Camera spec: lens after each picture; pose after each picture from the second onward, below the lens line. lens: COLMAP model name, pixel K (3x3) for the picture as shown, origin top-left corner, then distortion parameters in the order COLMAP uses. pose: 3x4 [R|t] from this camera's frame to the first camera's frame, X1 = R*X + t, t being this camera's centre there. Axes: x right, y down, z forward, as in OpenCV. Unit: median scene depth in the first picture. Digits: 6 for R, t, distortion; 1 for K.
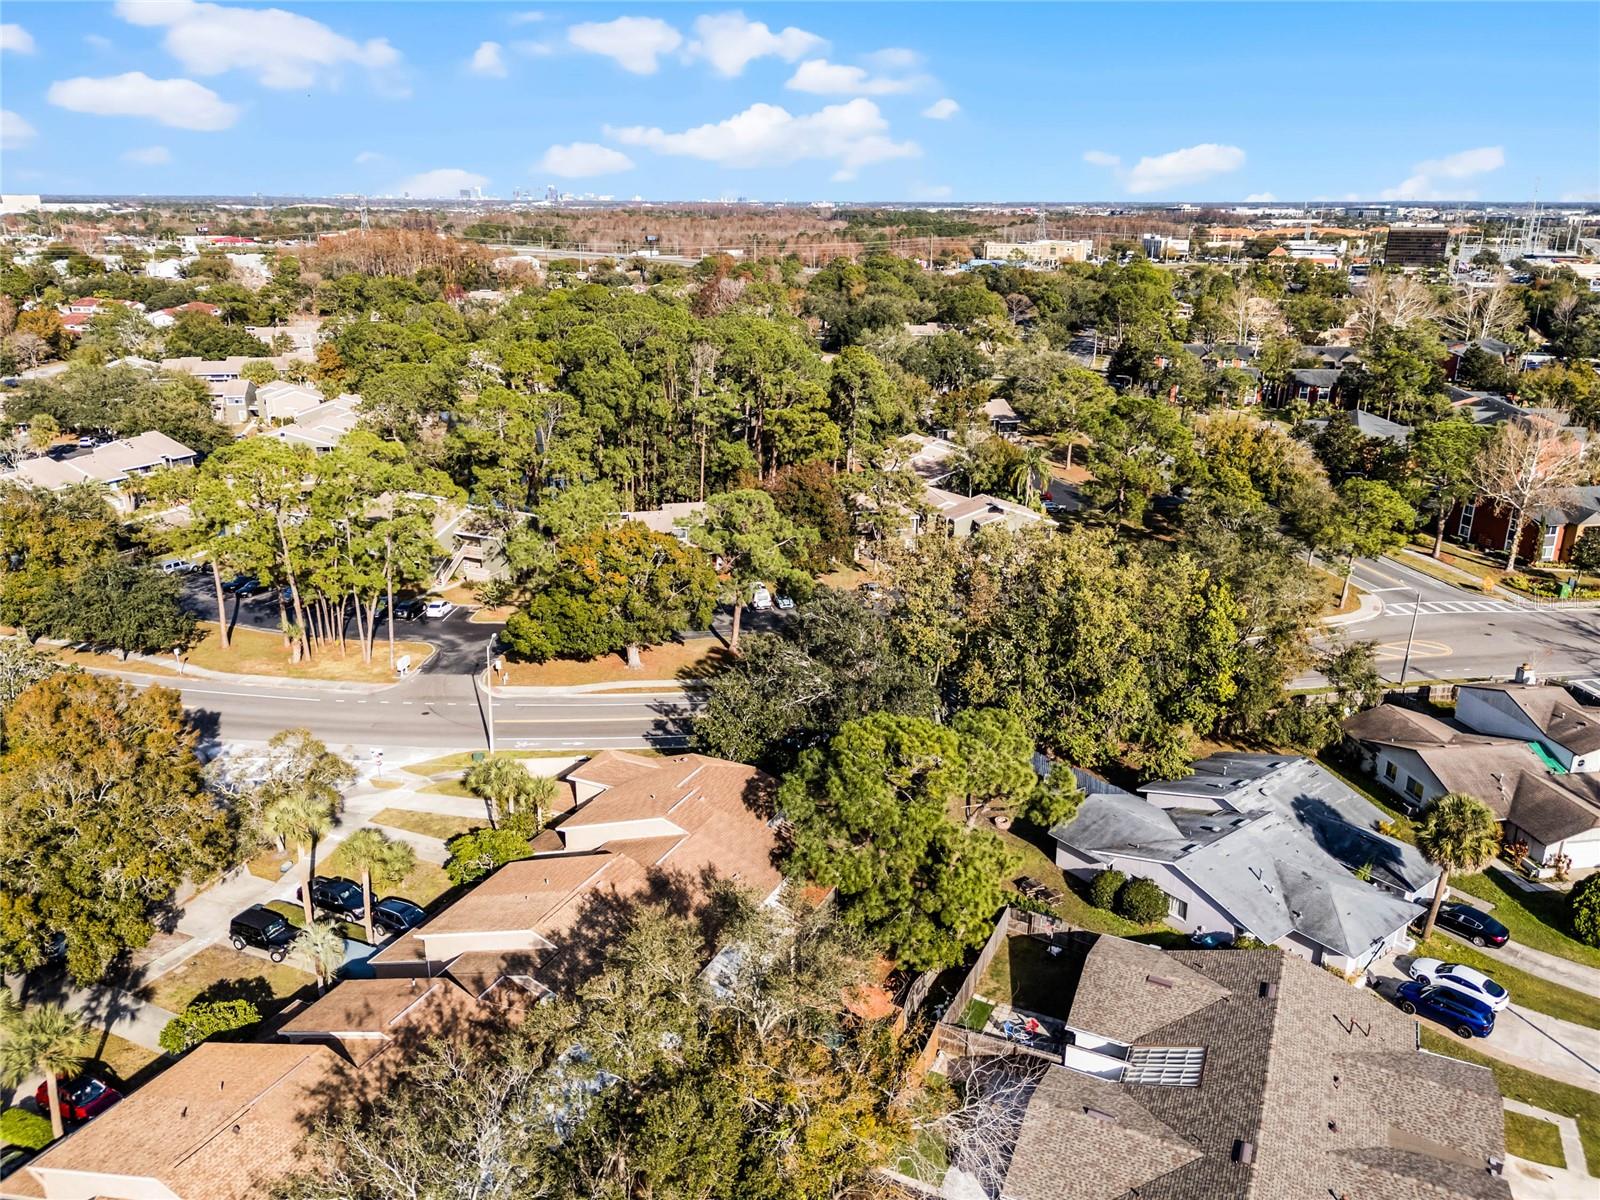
lens RADIAL K [[1123.4, 0, 800.0], [0, 1123.4, 600.0], [0, 0, 1]] dist [0.045447, -0.003480]
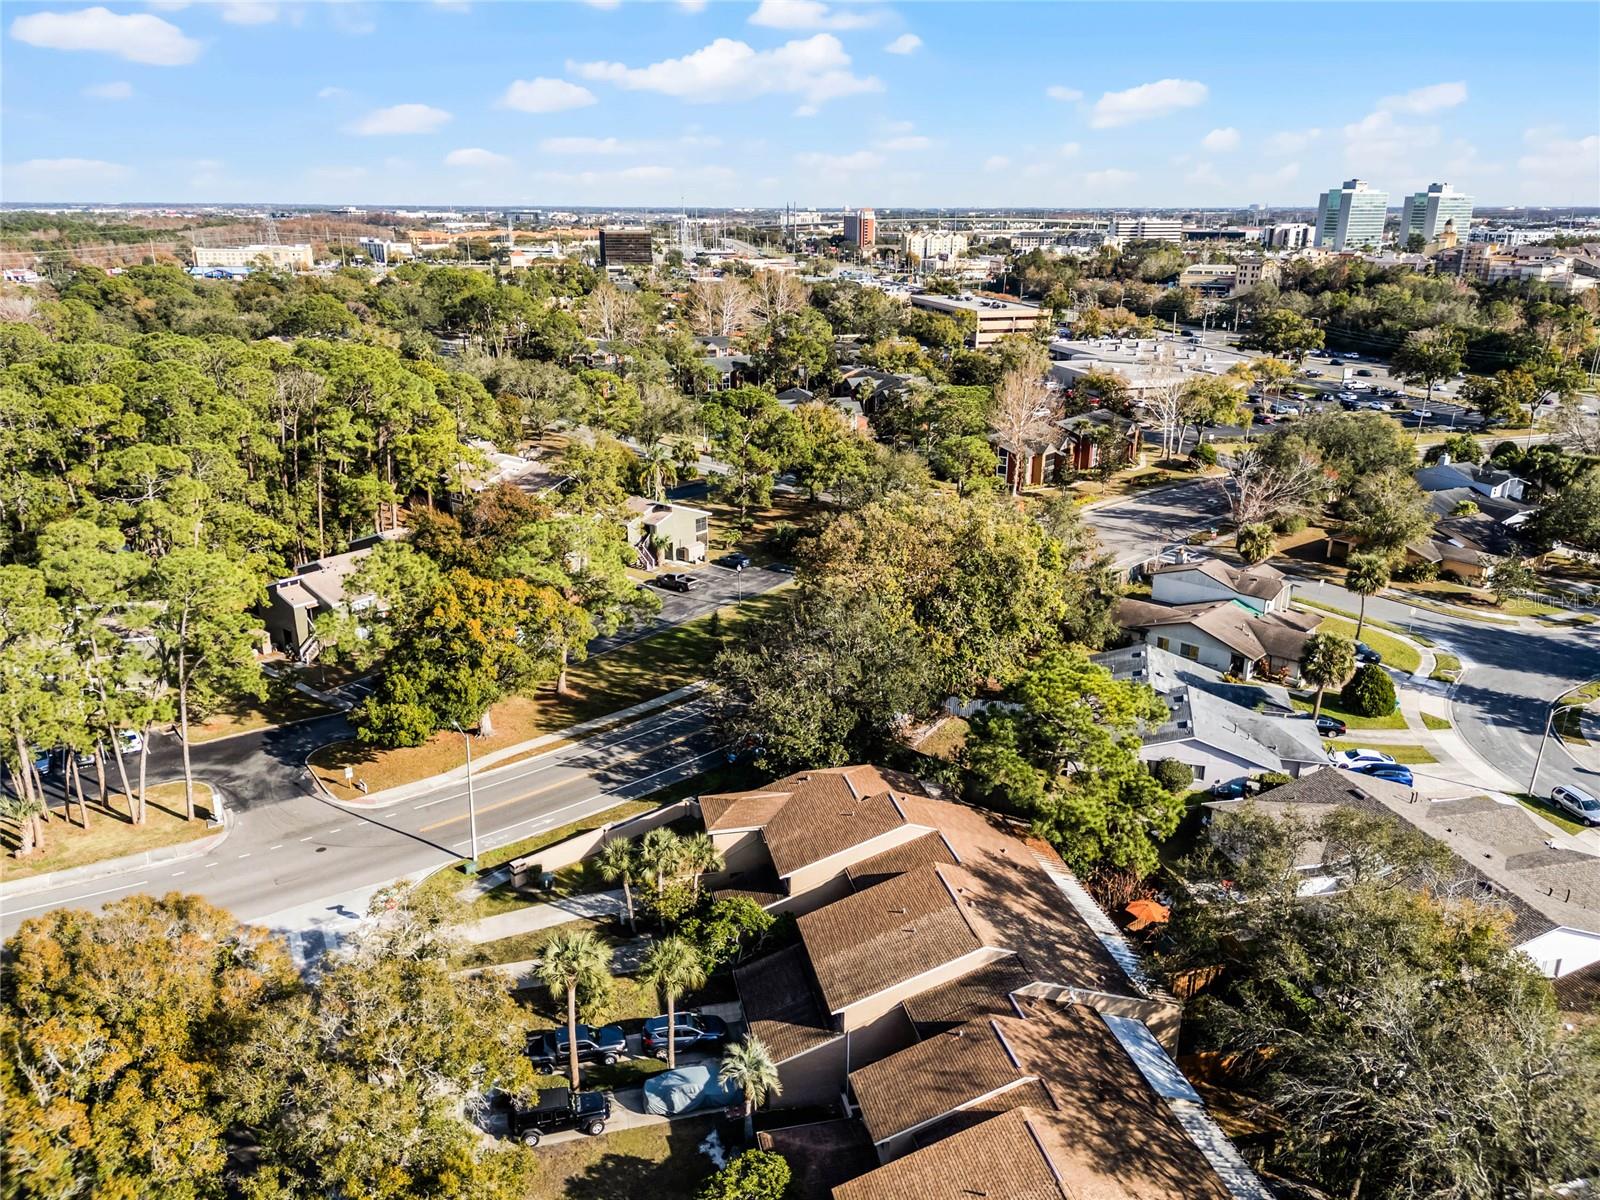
lens RADIAL K [[1123.4, 0, 800.0], [0, 1123.4, 600.0], [0, 0, 1]] dist [0.045447, -0.003480]
pose [[0.812124, -0.200619, 0.547912, -0.658588], [0.202053, 0.977627, 0.058475, -0.073689], [-0.547385, 0.063218, 0.834490, 0.190118]]
